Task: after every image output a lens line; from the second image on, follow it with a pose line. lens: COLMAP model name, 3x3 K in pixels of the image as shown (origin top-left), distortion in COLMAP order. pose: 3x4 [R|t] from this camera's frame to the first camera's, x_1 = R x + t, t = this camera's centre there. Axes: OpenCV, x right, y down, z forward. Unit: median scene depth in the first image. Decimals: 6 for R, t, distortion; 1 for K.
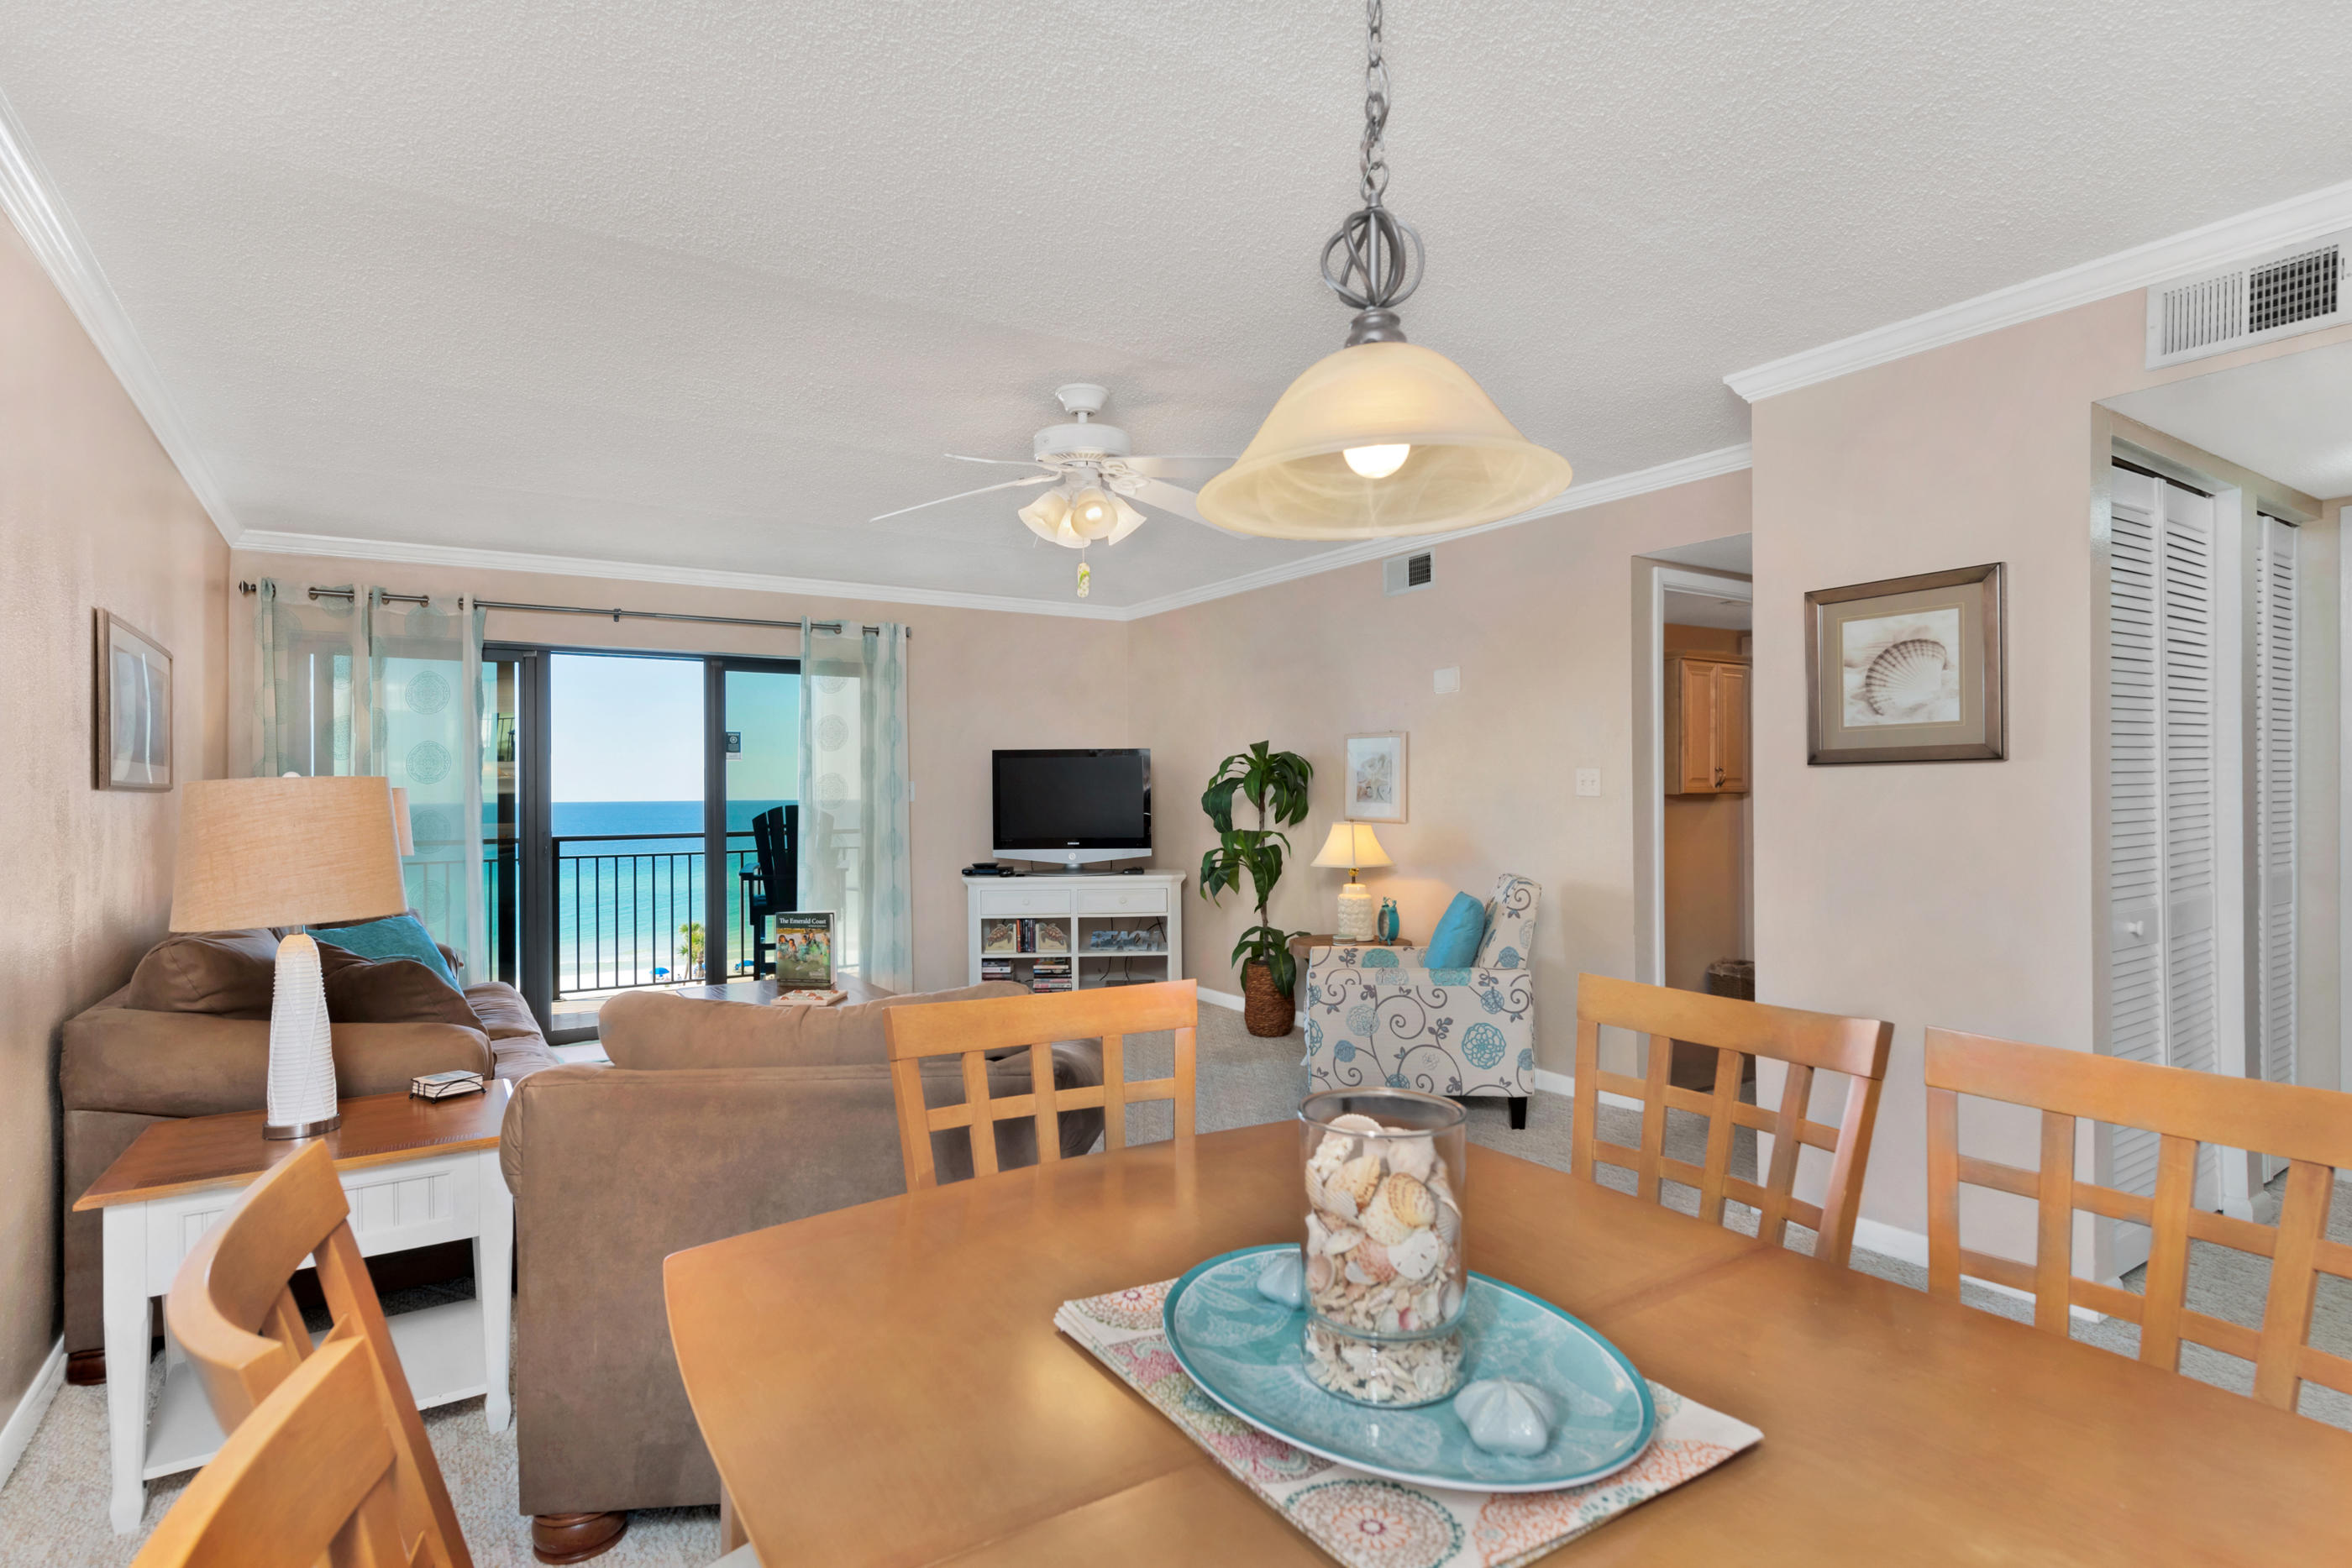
lens RADIAL K [[1184.8, 0, 1176.0], [0, 1184.8, 784.0], [0, 0, 1]] dist [0.017185, -0.000473]
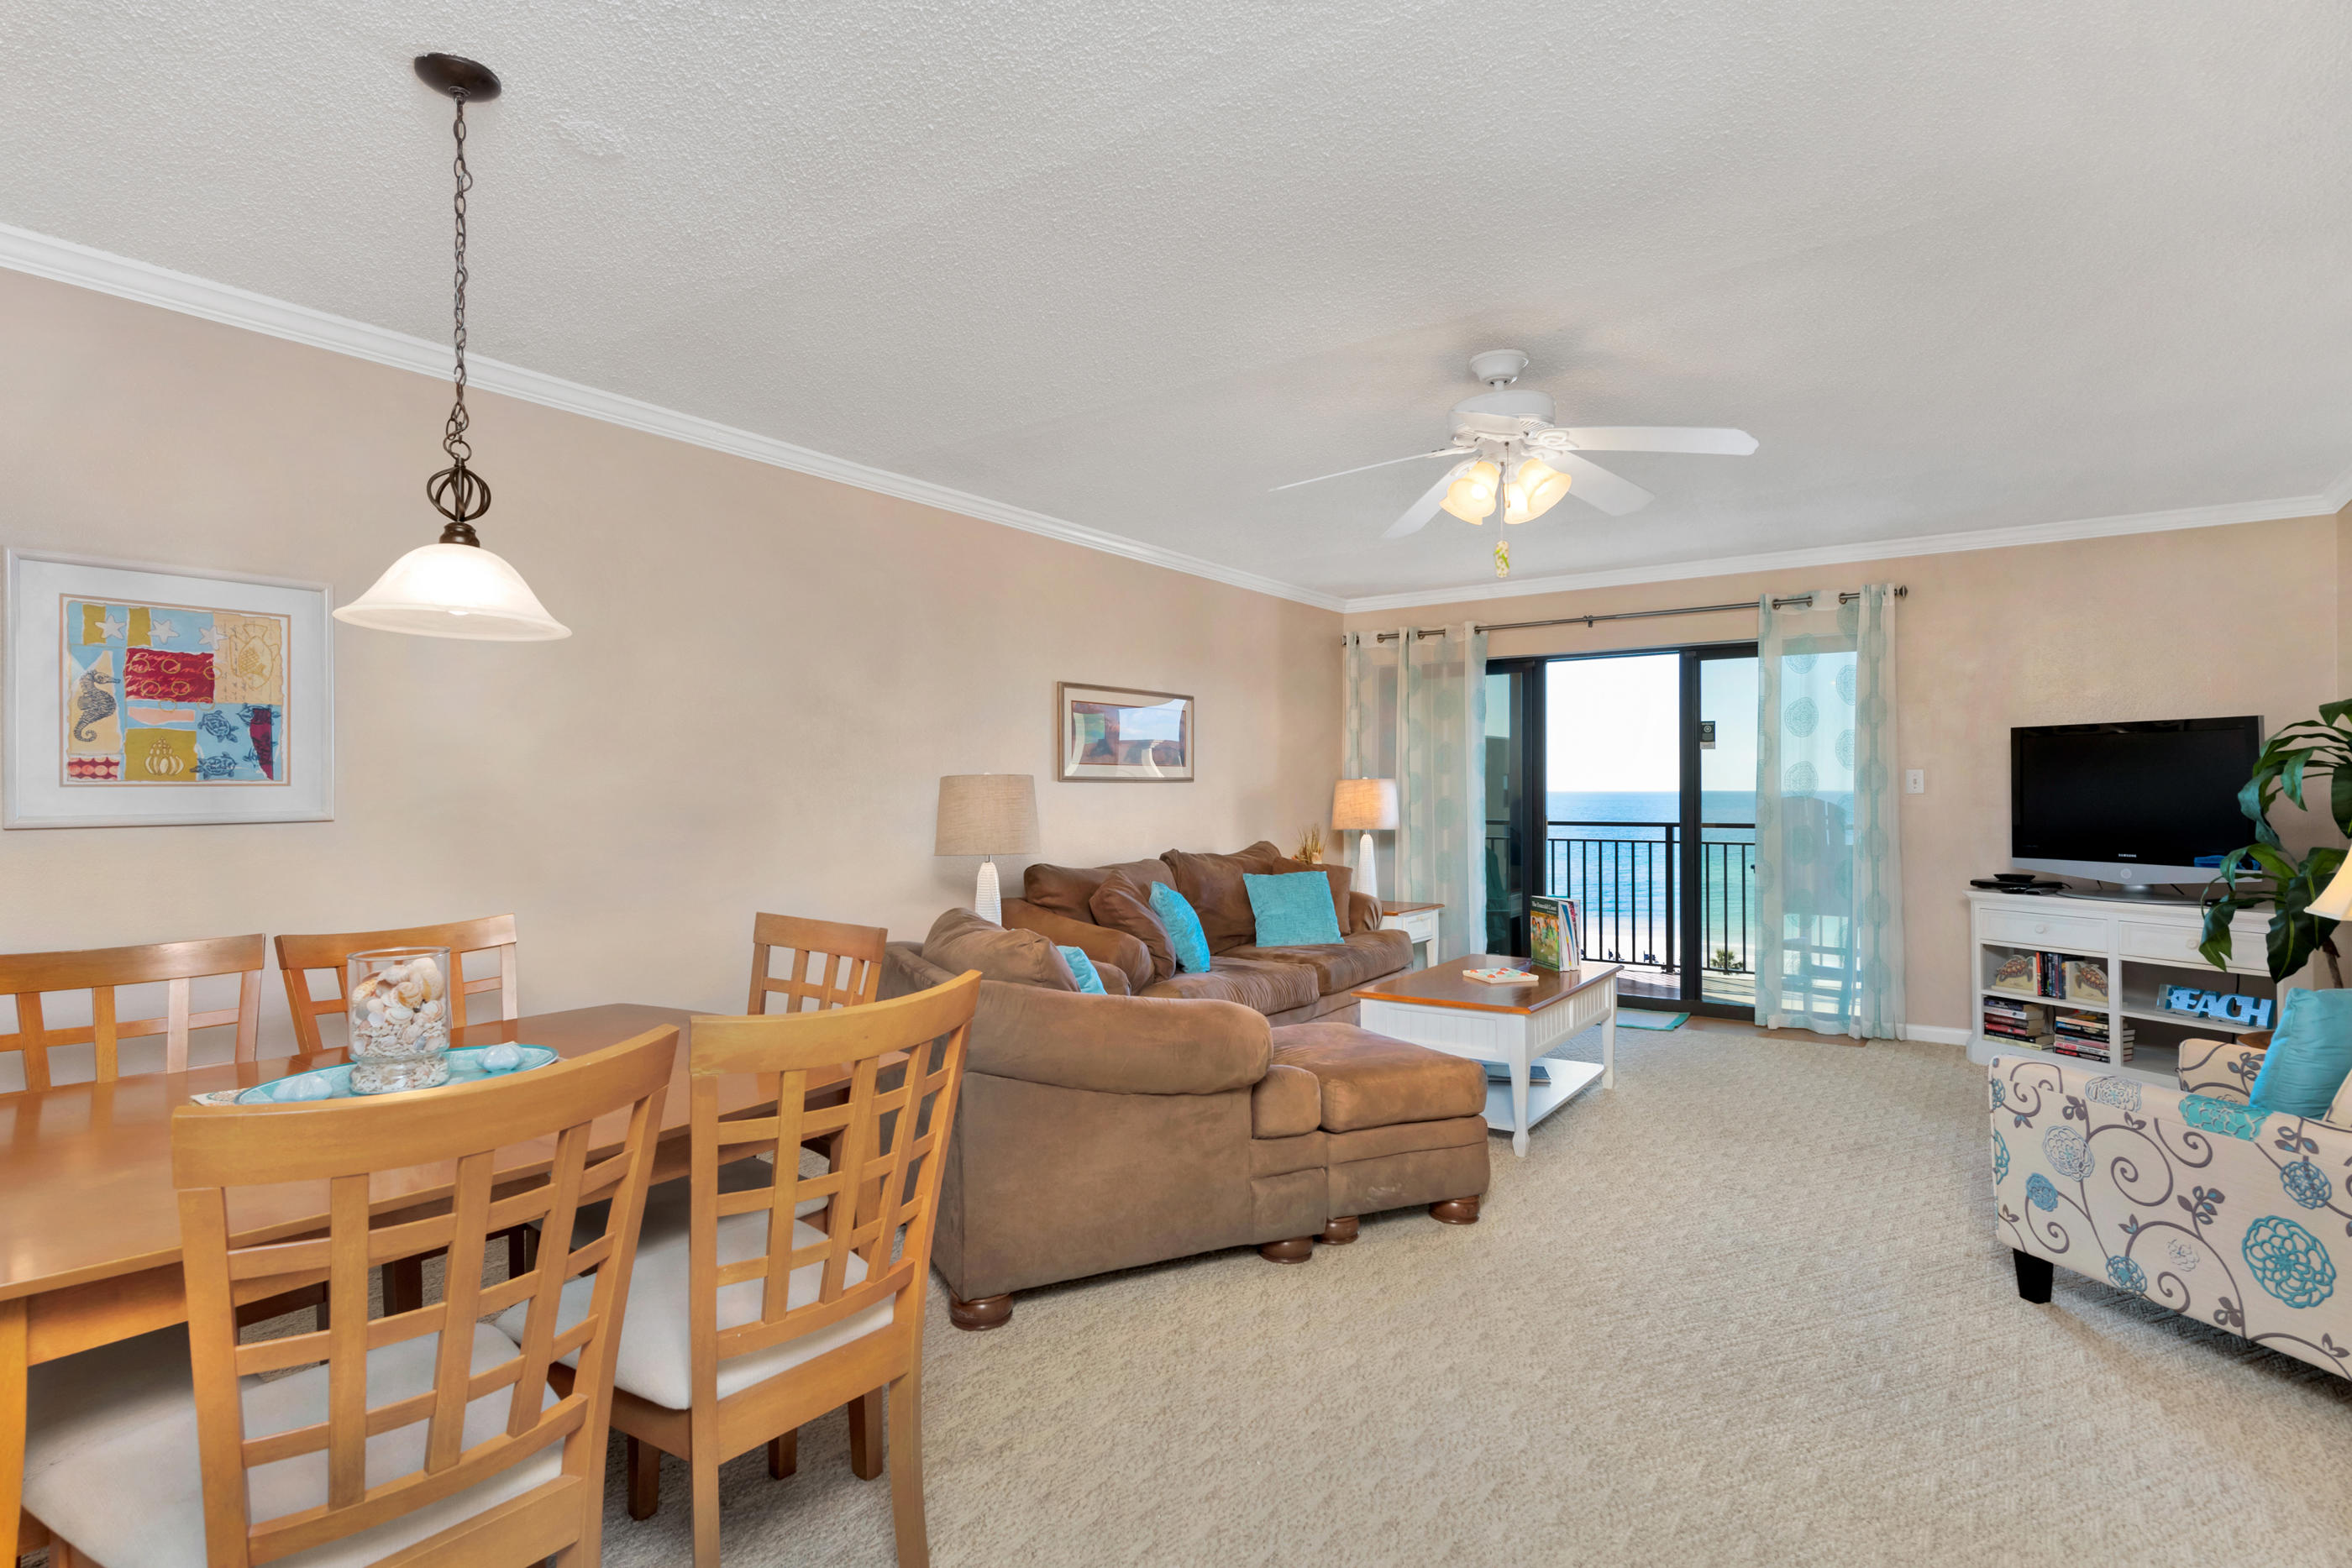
lens RADIAL K [[1171.1, 0, 1176.0], [0, 1171.1, 784.0], [0, 0, 1]] dist [0.000531, -0.001580]
pose [[0.370885, 0.003879, -0.928671, 0.377731], [0.005854, 0.999962, 0.006514, -0.000493], [0.928660, -0.007852, 0.370848, 0.230540]]
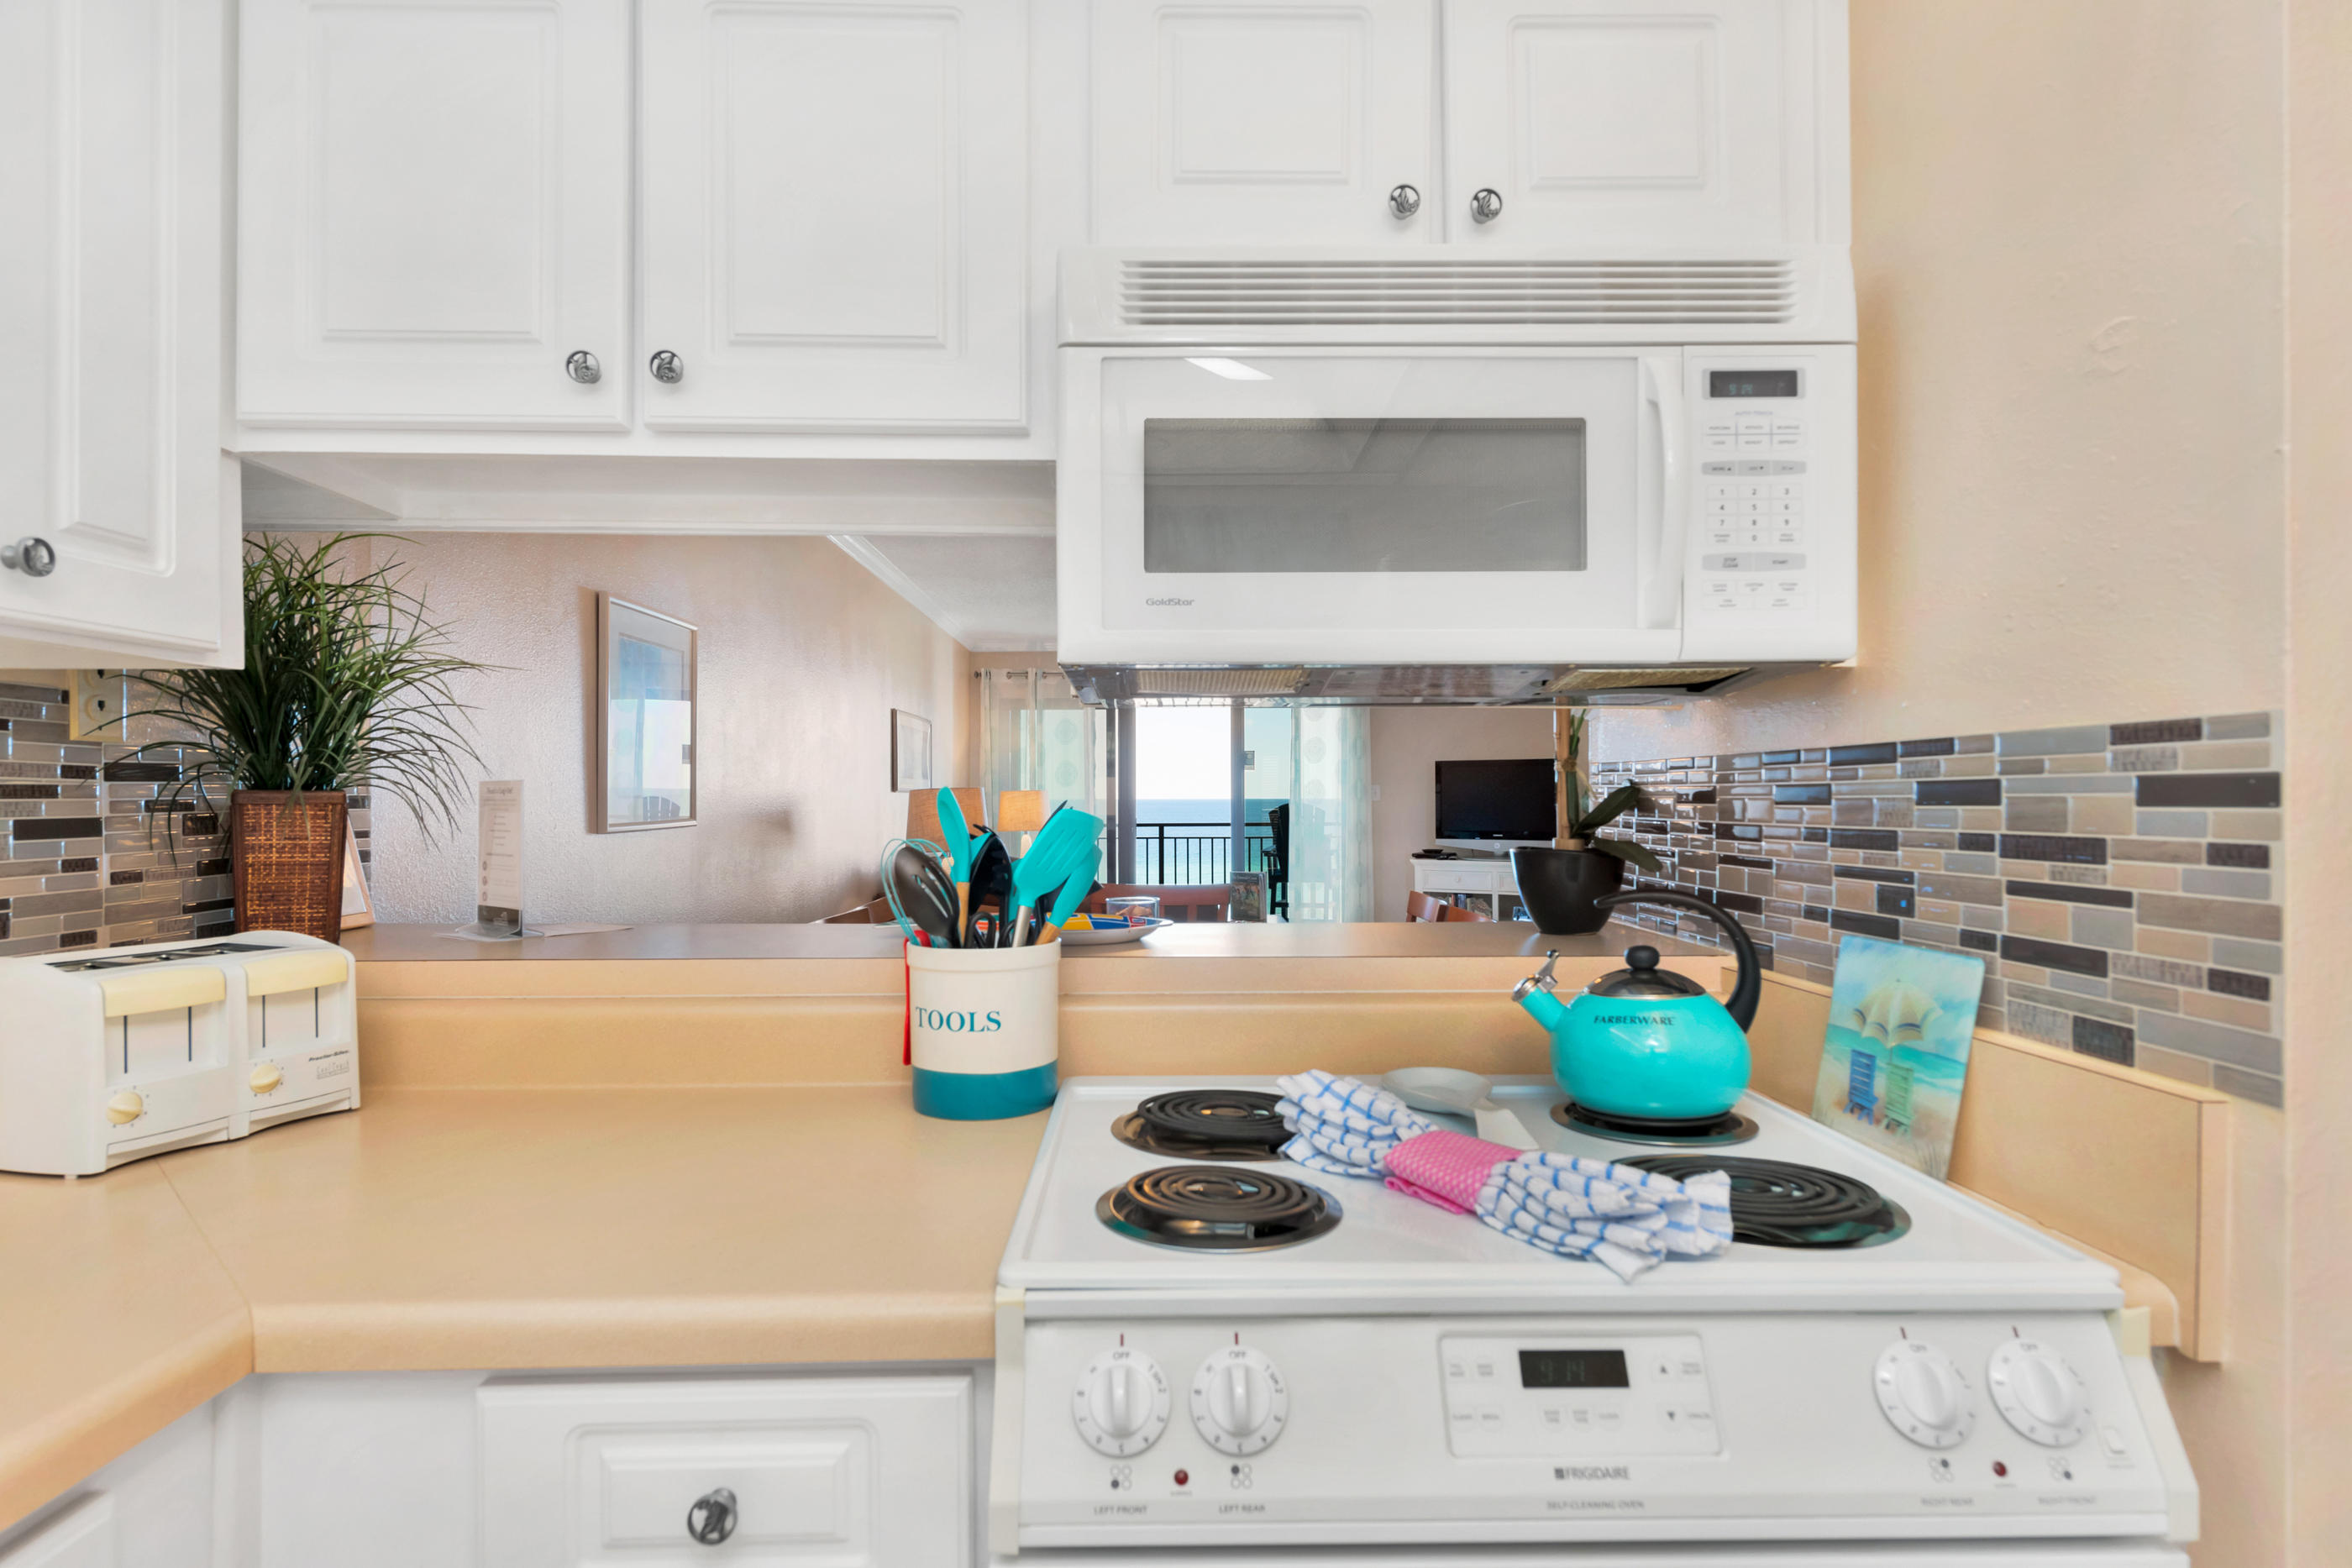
lens RADIAL K [[1184.8, 0, 1176.0], [0, 1184.8, 784.0], [0, 0, 1]] dist [0.017185, -0.000473]
pose [[0.851121, 0.000543, -0.524969, 0.300197], [0.000756, 0.999997, 0.002260, -0.007220], [0.524969, -0.002320, 0.851118, -0.253212]]
